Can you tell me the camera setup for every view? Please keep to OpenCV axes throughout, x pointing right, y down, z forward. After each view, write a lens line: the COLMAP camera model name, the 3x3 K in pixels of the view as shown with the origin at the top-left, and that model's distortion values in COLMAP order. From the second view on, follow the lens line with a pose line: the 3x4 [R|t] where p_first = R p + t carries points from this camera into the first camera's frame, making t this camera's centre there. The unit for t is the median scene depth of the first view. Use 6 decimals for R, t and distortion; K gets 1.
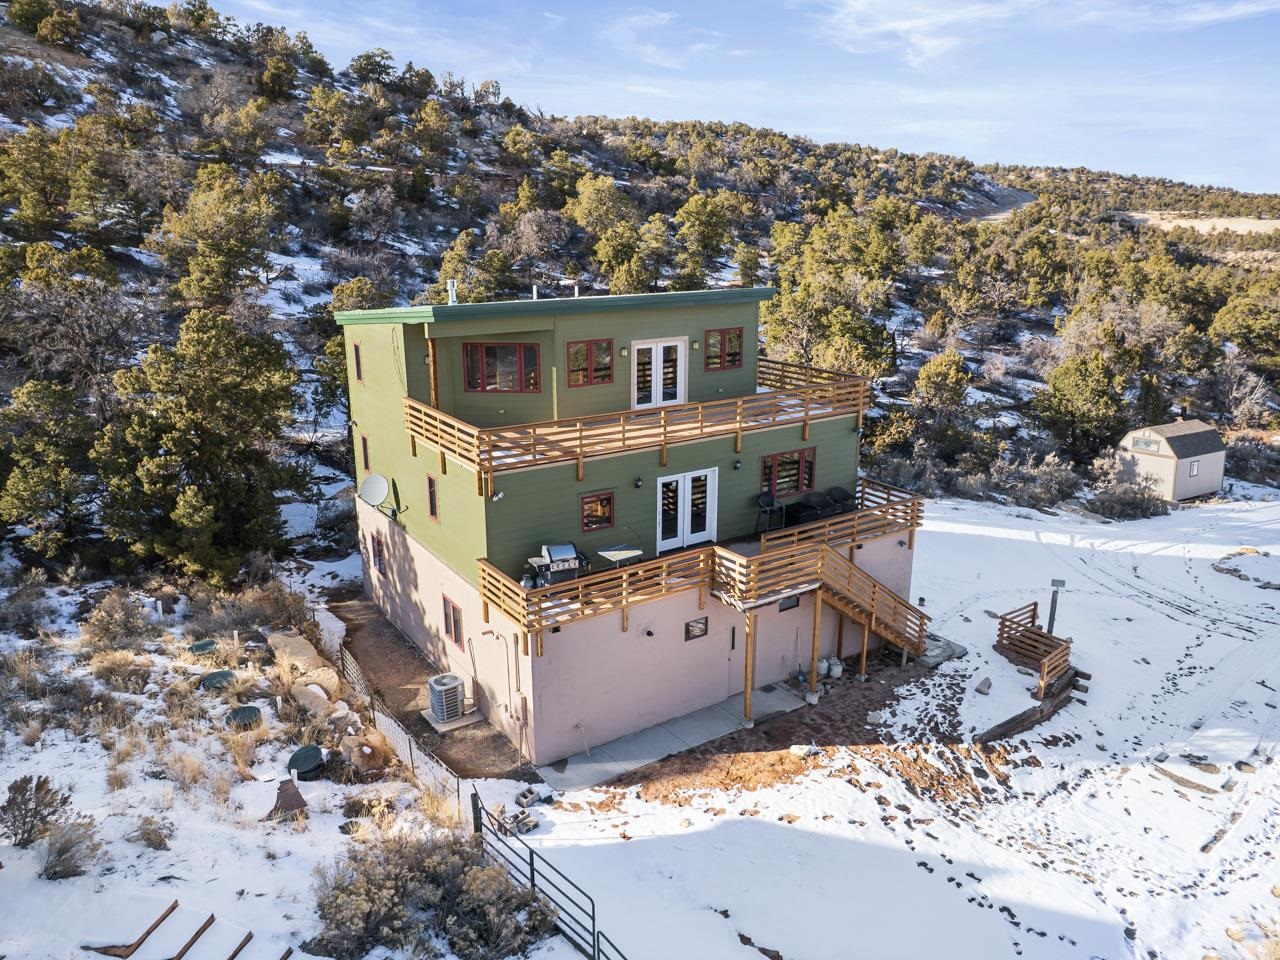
lens RADIAL K [[928.1, 0, 633.5], [0, 928.1, 475.8], [0, 0, 1]] dist [-0.086350, 0.079420]
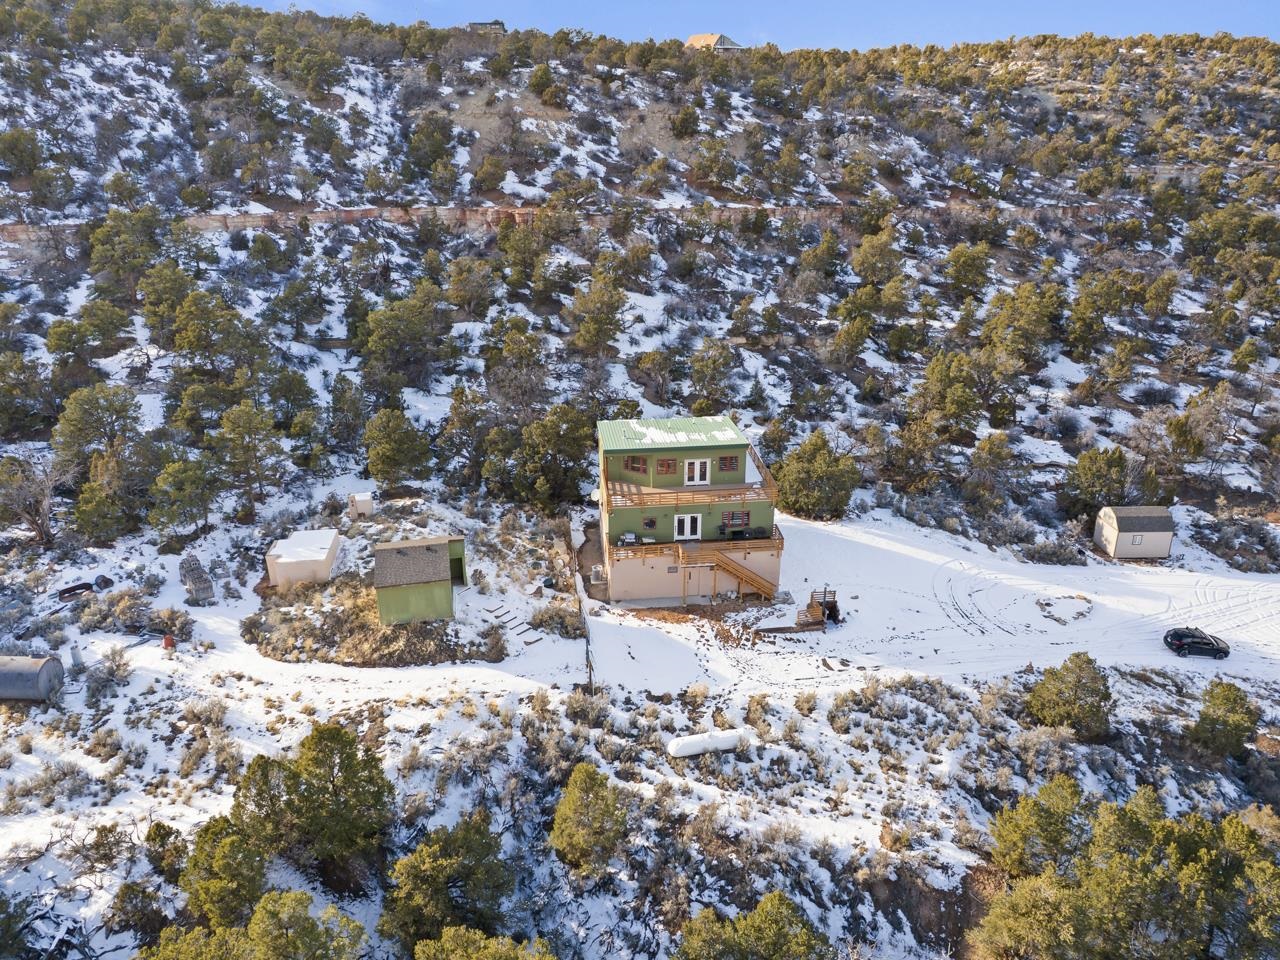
lens RADIAL K [[928.1, 0, 633.5], [0, 928.1, 475.8], [0, 0, 1]] dist [-0.086350, 0.079420]
pose [[0.885203, 0.180331, -0.428831, 0.528666], [-0.121737, 0.979484, 0.160599, -0.264672], [0.448994, -0.089958, 0.888995, -0.746140]]
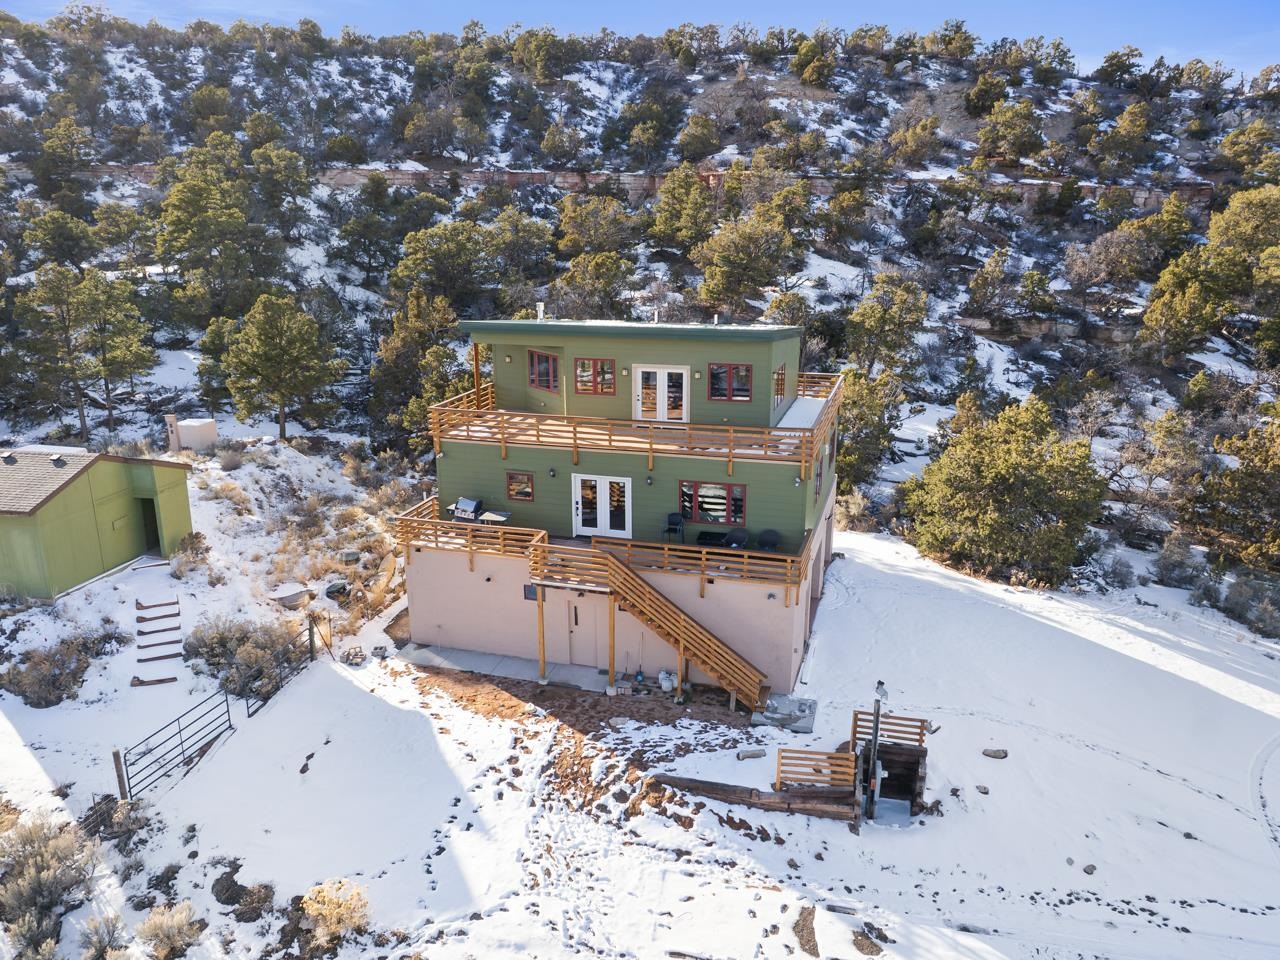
lens RADIAL K [[928.1, 0, 633.5], [0, 928.1, 475.8], [0, 0, 1]] dist [-0.086350, 0.079420]
pose [[0.635151, 0.205721, -0.744487, 0.477731], [-0.204096, 0.974320, 0.095108, -0.061519], [0.744935, 0.091539, 0.660827, 0.116360]]
